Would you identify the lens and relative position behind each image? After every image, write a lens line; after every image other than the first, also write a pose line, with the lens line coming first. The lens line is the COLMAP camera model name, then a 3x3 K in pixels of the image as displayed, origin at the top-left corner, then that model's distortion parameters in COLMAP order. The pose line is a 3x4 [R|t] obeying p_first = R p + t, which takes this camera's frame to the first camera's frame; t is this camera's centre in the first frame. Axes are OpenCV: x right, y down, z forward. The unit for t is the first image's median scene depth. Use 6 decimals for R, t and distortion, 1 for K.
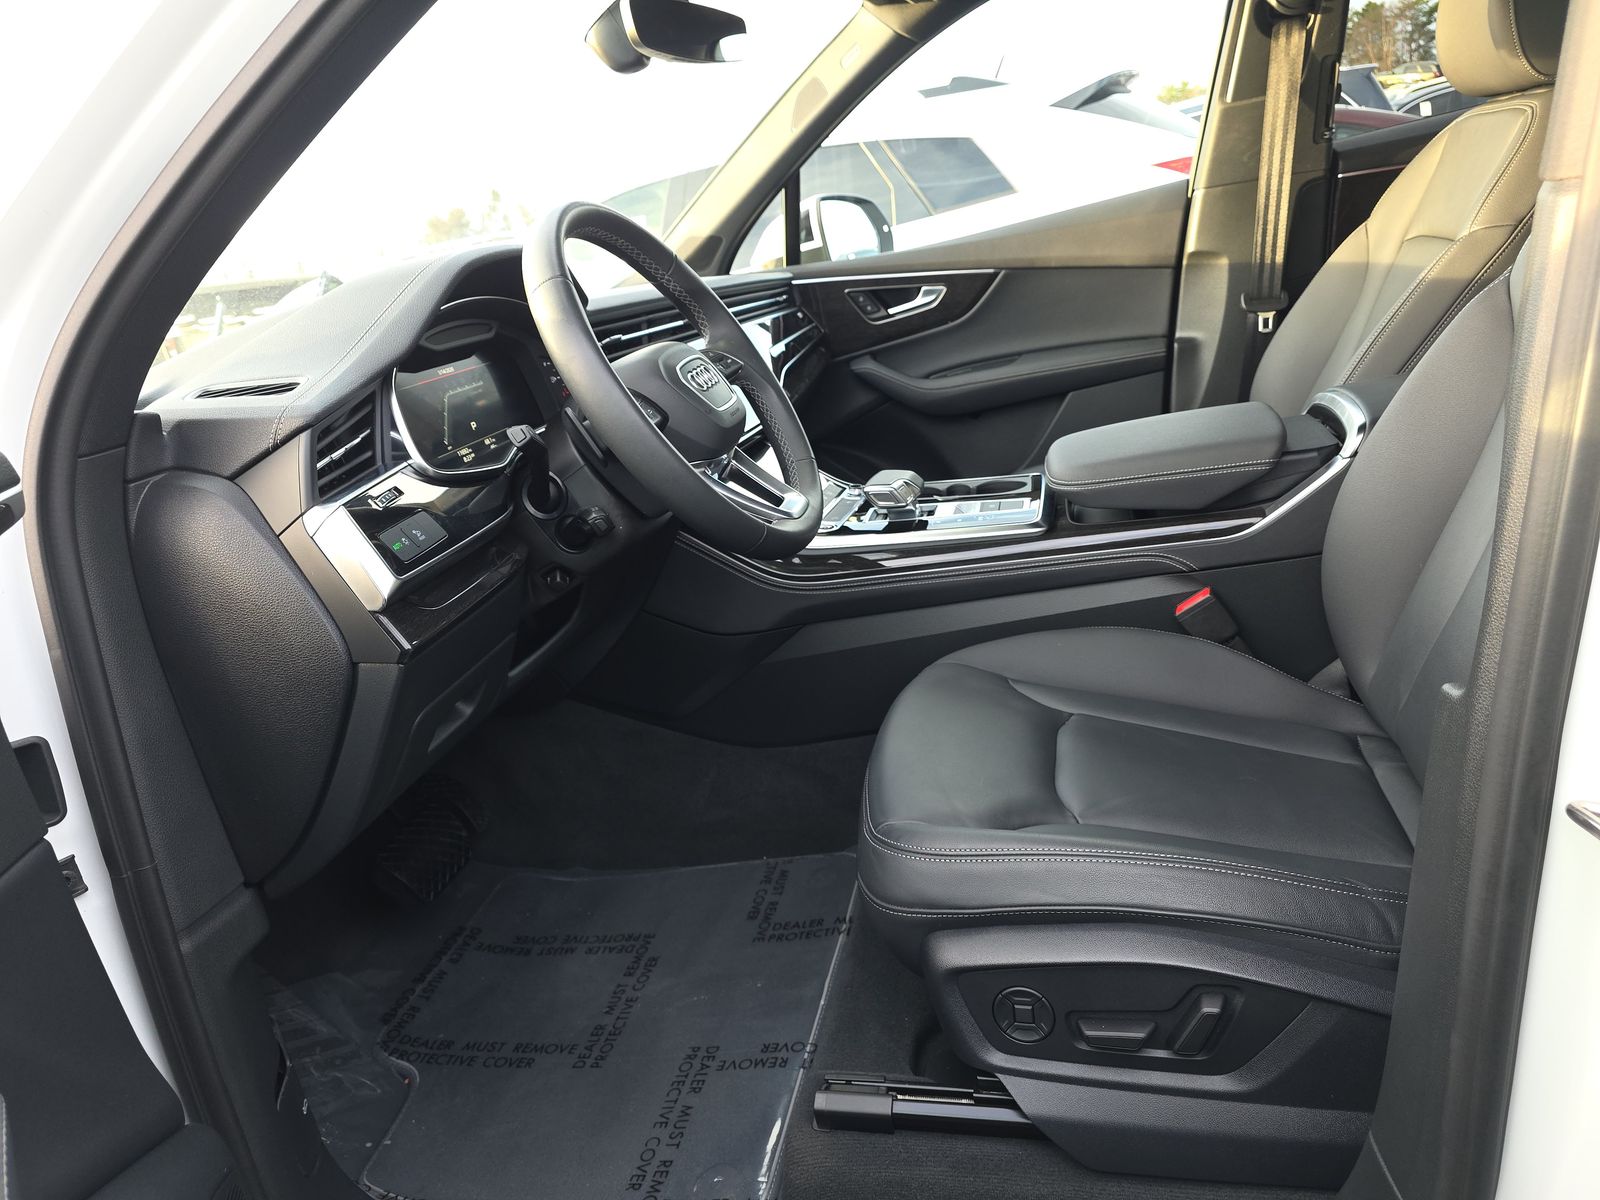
lens RADIAL K [[1120.6, 0, 790.3], [0, 1120.6, 529.5], [0, 0, 1]] dist [0.049122, -0.052009]
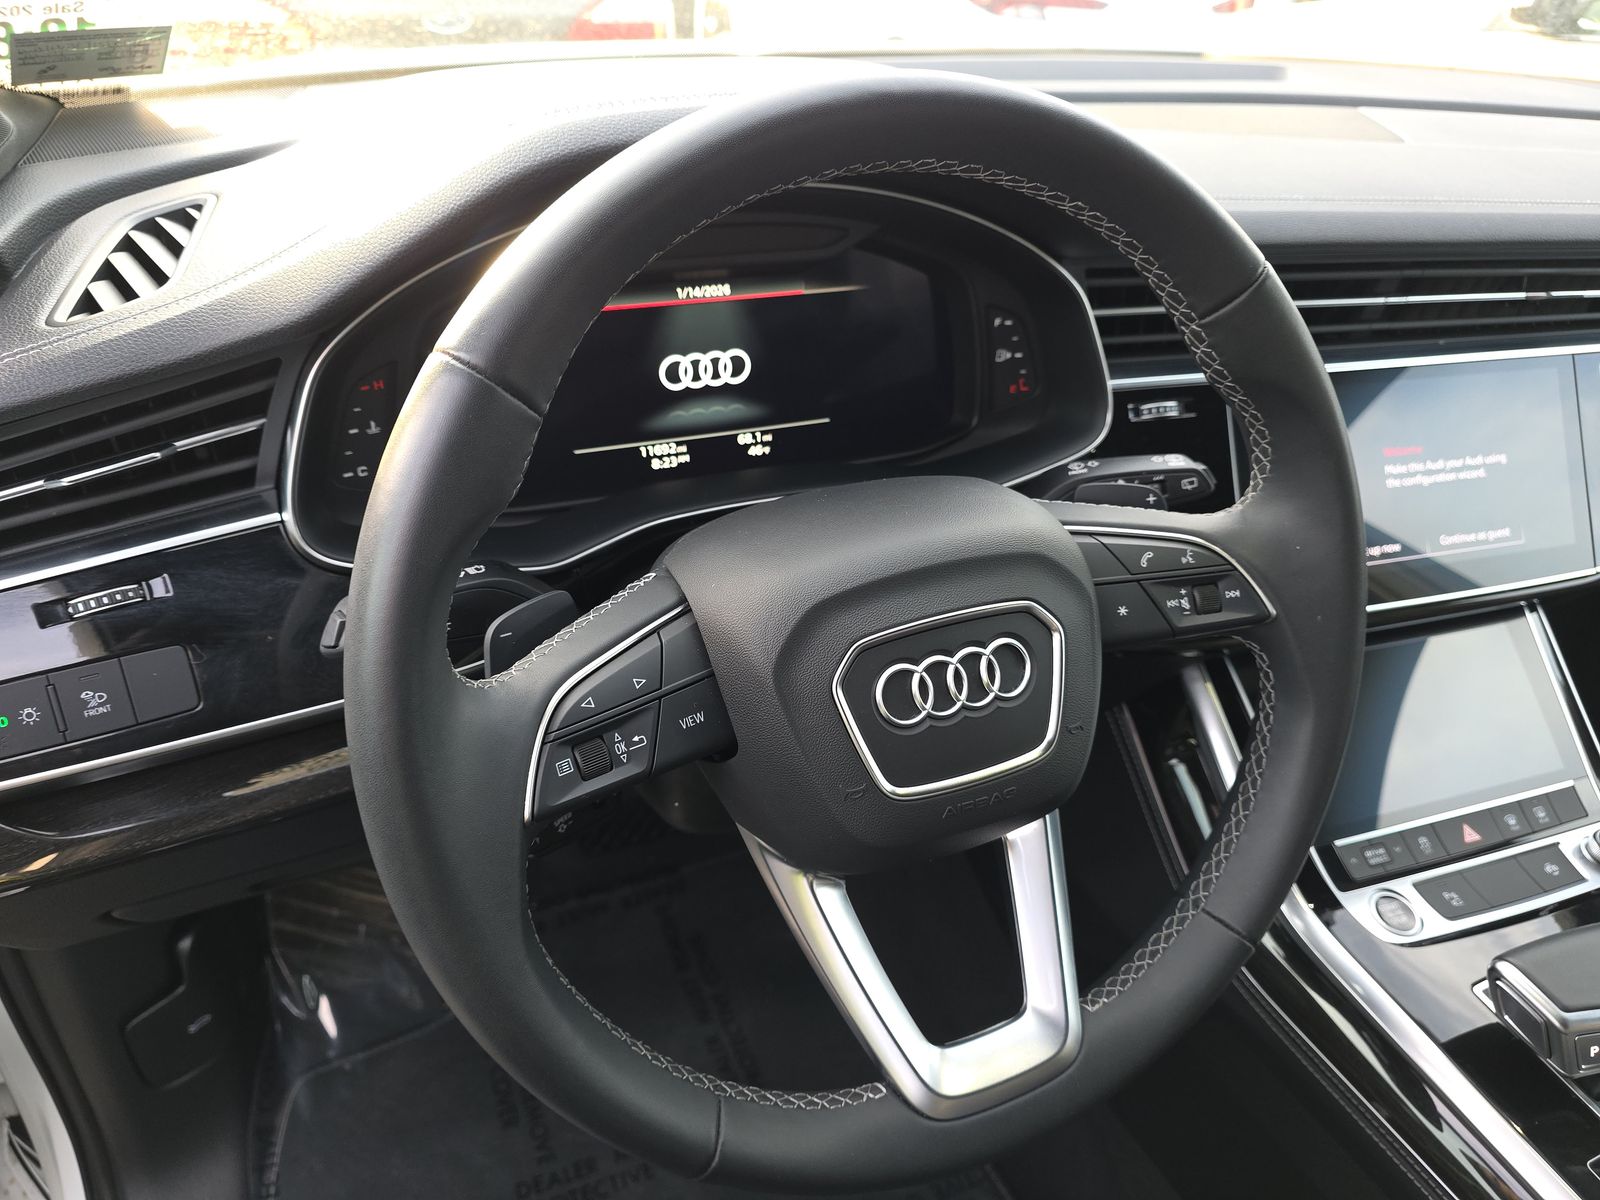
lens RADIAL K [[1094.7, 0, 778.4], [0, 1094.7, 582.2], [0, 0, 1]] dist [0.055590, -0.069576]
pose [[0.566210, 0.626825, -0.535254, 0.047736], [-0.360794, 0.772335, 0.522806, -0.261174], [0.741103, -0.102902, 0.663458, 0.581411]]
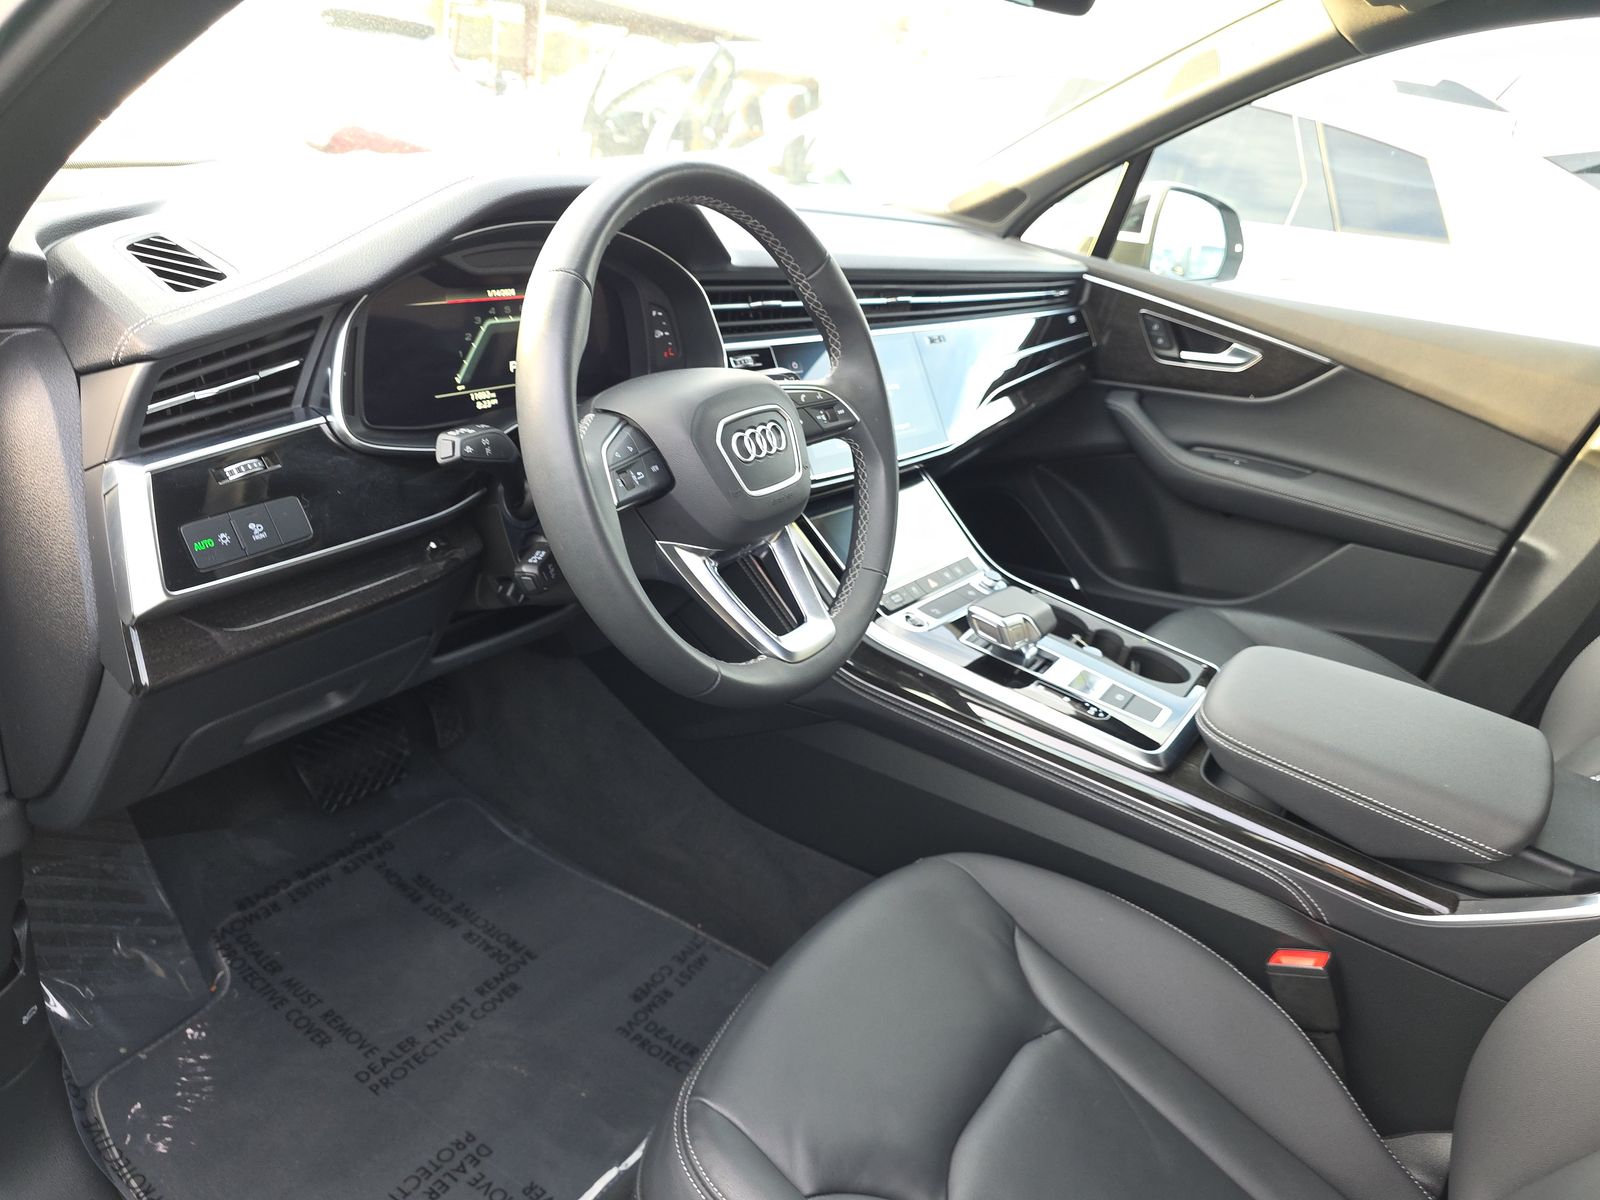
lens RADIAL K [[1120.6, 0, 790.3], [0, 1120.6, 529.5], [0, 0, 1]] dist [0.049122, -0.052009]
pose [[0.882777, 0.424550, -0.201150, 0.092265], [-0.396547, 0.902970, 0.165514, -0.169390], [0.251902, -0.066347, 0.965476, 0.219350]]
